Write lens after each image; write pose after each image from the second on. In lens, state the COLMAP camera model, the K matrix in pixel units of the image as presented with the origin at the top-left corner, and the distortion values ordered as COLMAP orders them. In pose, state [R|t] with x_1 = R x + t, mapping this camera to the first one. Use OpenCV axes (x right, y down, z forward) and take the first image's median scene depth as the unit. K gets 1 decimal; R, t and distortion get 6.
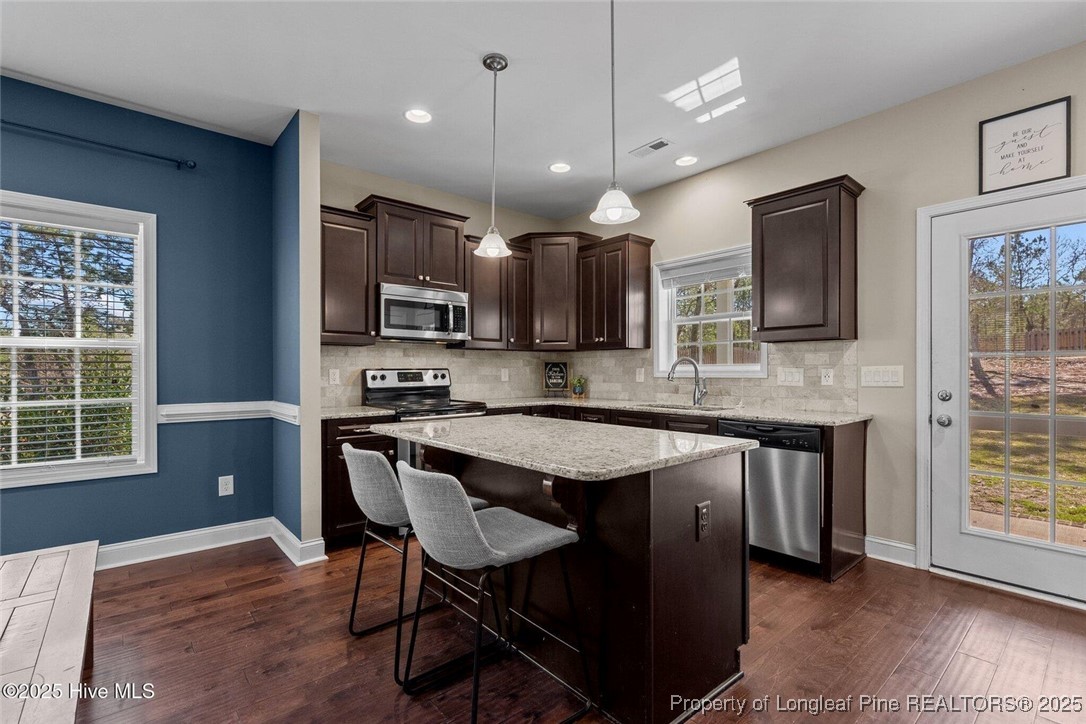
lens RADIAL K [[494.4, 0, 536.6], [0, 494.4, 368.8], [0, 0, 1]] dist [-0.000123, -0.000163]
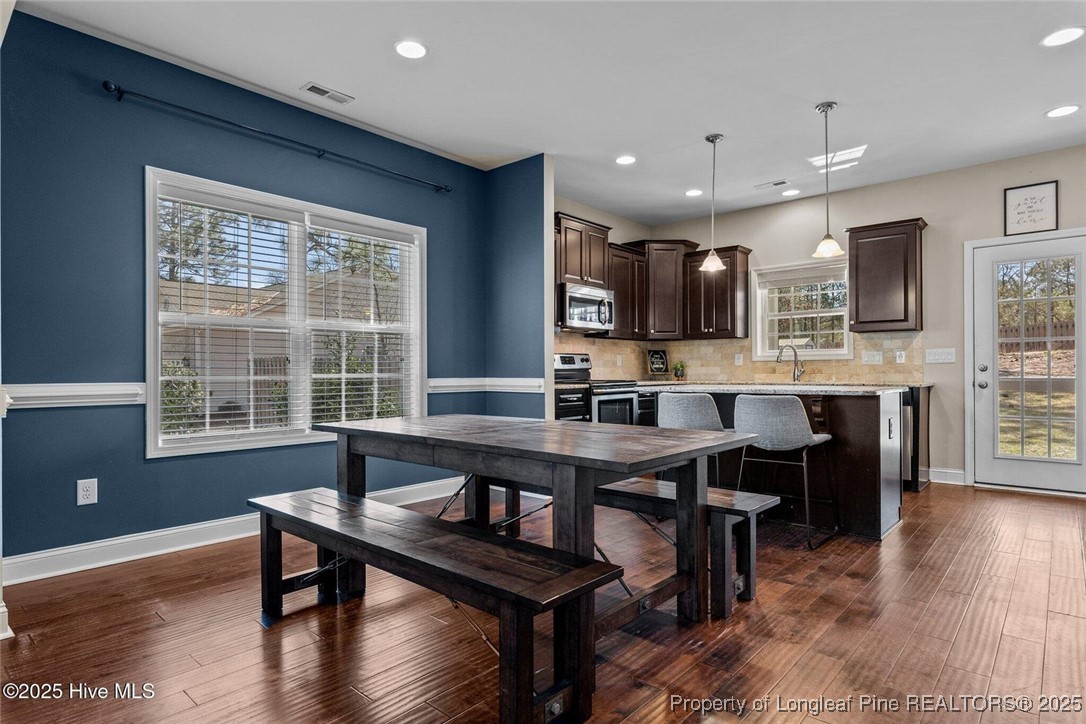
lens RADIAL K [[589.9, 0, 538.6], [0, 589.9, 366.2], [0, 0, 1]] dist [0.000805, -0.000239]
pose [[0.990364, -0.002080, 0.138471, -0.561548], [0.002758, 0.999985, -0.004707, 0.040080], [-0.138460, 0.005044, 0.990355, -0.434648]]
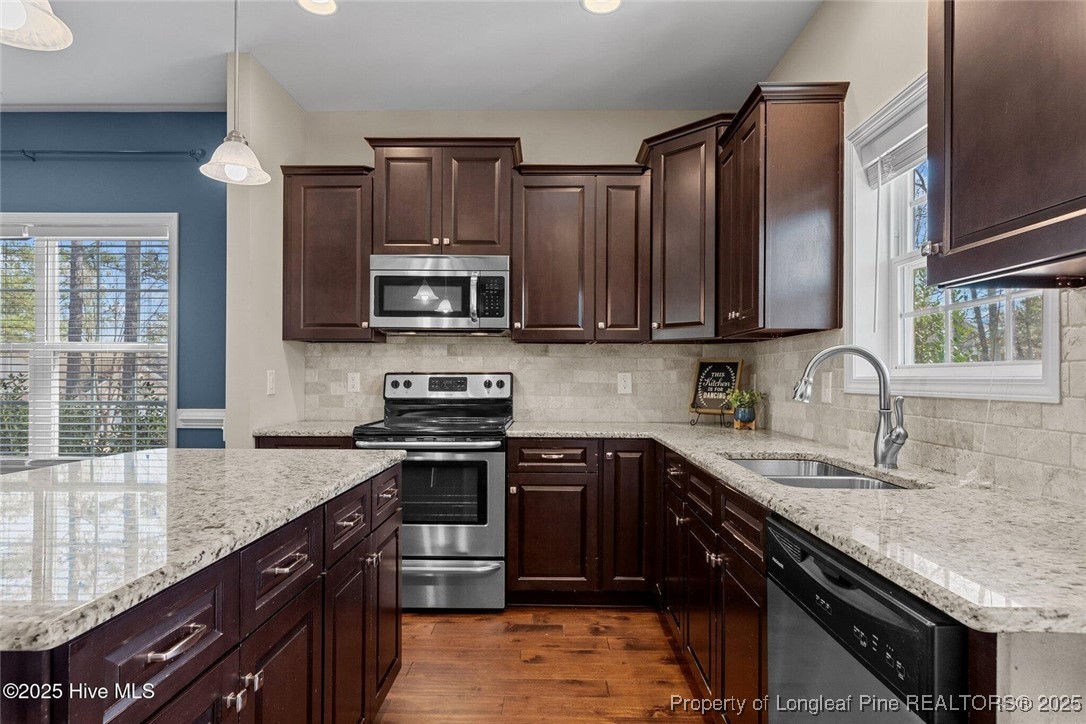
lens RADIAL K [[600.8, 0, 543.0], [0, 600.8, 362.0], [0, 0, 1]] dist [0.001476, -0.000384]
pose [[0.751370, -0.010529, -0.659797, 0.443145], [-0.004898, 0.999756, -0.021532, 0.002748], [0.659863, 0.019411, 0.751135, 0.476580]]
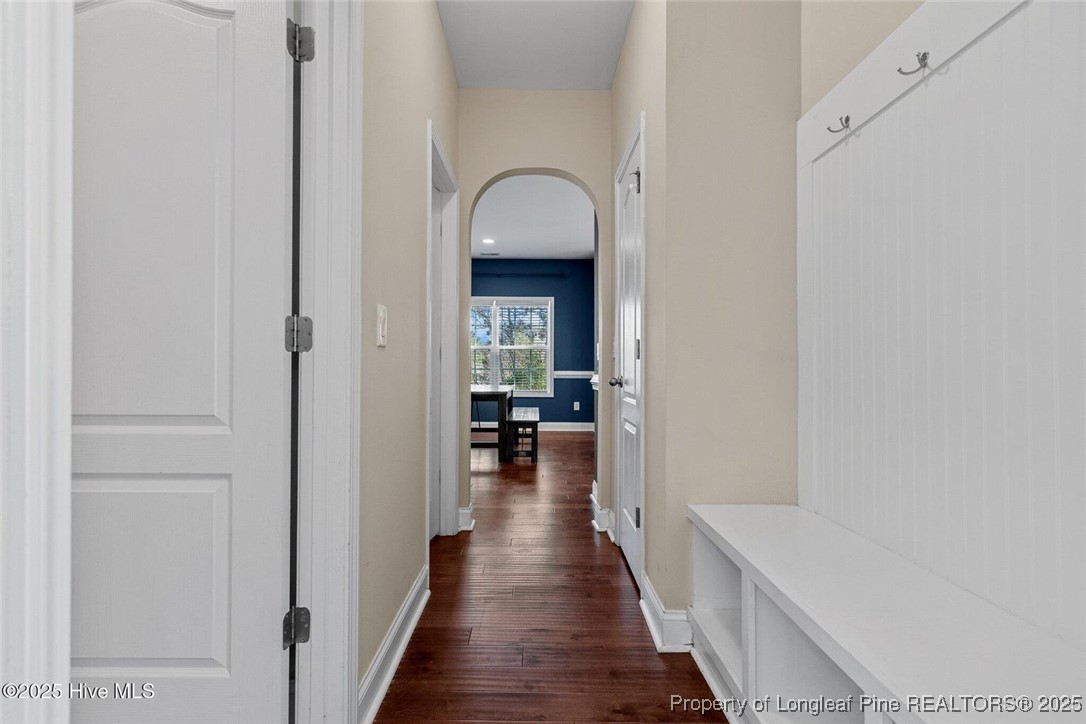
lens RADIAL K [[494.4, 0, 536.6], [0, 494.4, 368.8], [0, 0, 1]] dist [-0.000123, -0.000163]
pose [[0.764477, 0.008690, -0.644592, 0.668316], [-0.005692, 0.999961, 0.006730, 0.036727], [0.644626, -0.001476, 0.764497, -0.833644]]
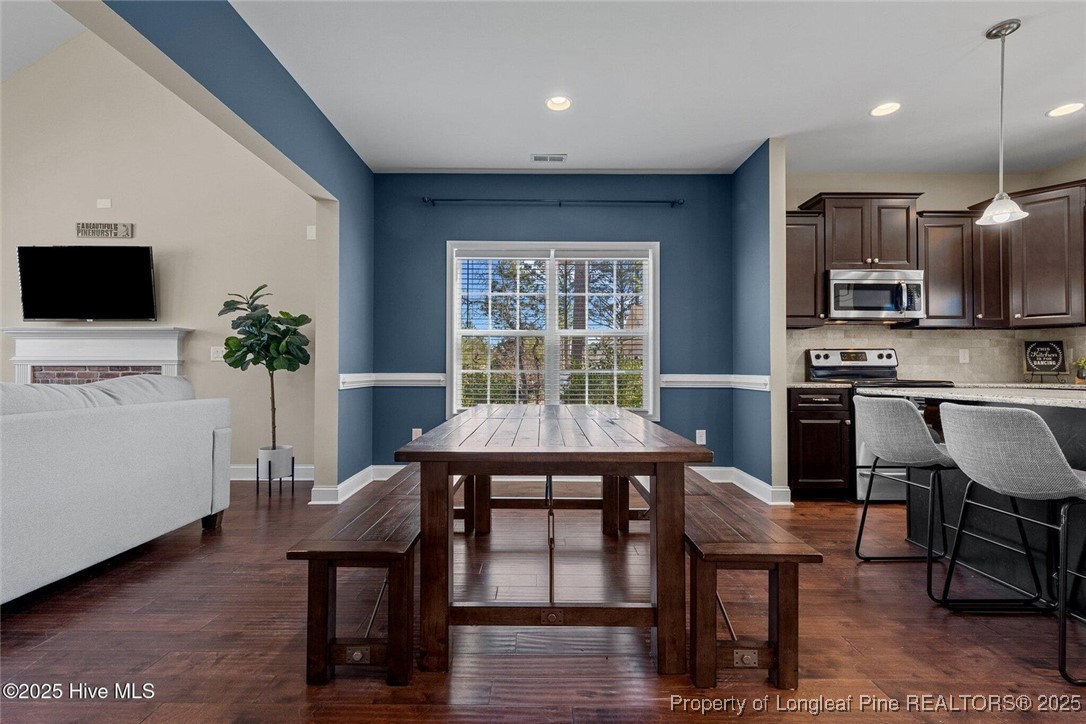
lens RADIAL K [[471.5, 0, 532.0], [0, 471.5, 360.0], [0, 0, 1]] dist [0.000028, -0.000450]
pose [[0.757079, -0.009069, -0.653260, -0.126120], [-0.002077, 0.999865, -0.016287, 0.044733], [0.653320, 0.013687, 0.756958, -0.224168]]
